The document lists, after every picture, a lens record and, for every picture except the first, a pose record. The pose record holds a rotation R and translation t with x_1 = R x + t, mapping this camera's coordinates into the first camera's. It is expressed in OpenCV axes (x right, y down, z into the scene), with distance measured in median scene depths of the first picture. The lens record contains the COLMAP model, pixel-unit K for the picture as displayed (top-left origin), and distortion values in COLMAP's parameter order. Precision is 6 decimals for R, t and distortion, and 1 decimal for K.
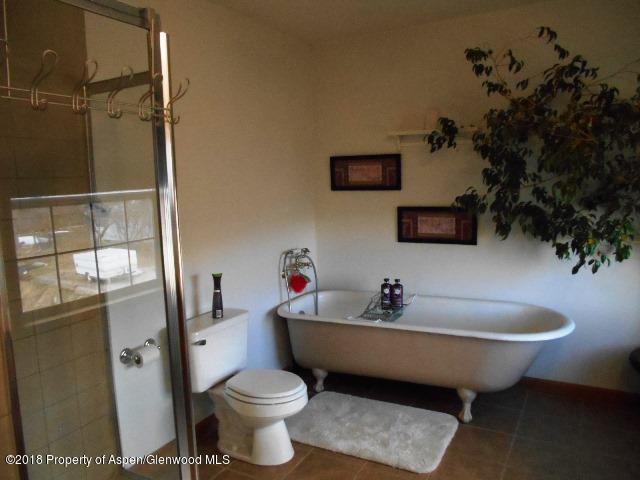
lens RADIAL K [[483.2, 0, 320.0], [0, 483.2, 240.0], [0, 0, 1]] dist [-0.106763, 0.155692]
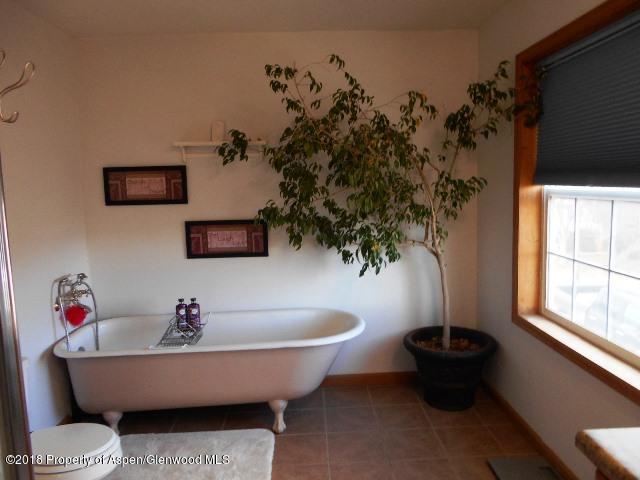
lens RADIAL K [[483.2, 0, 320.0], [0, 483.2, 240.0], [0, 0, 1]] dist [-0.106763, 0.155692]
pose [[0.851091, -0.048111, 0.522809, -0.122458], [0.060644, 0.998136, -0.006872, -0.011642], [-0.521504, 0.037554, 0.852422, 0.071744]]
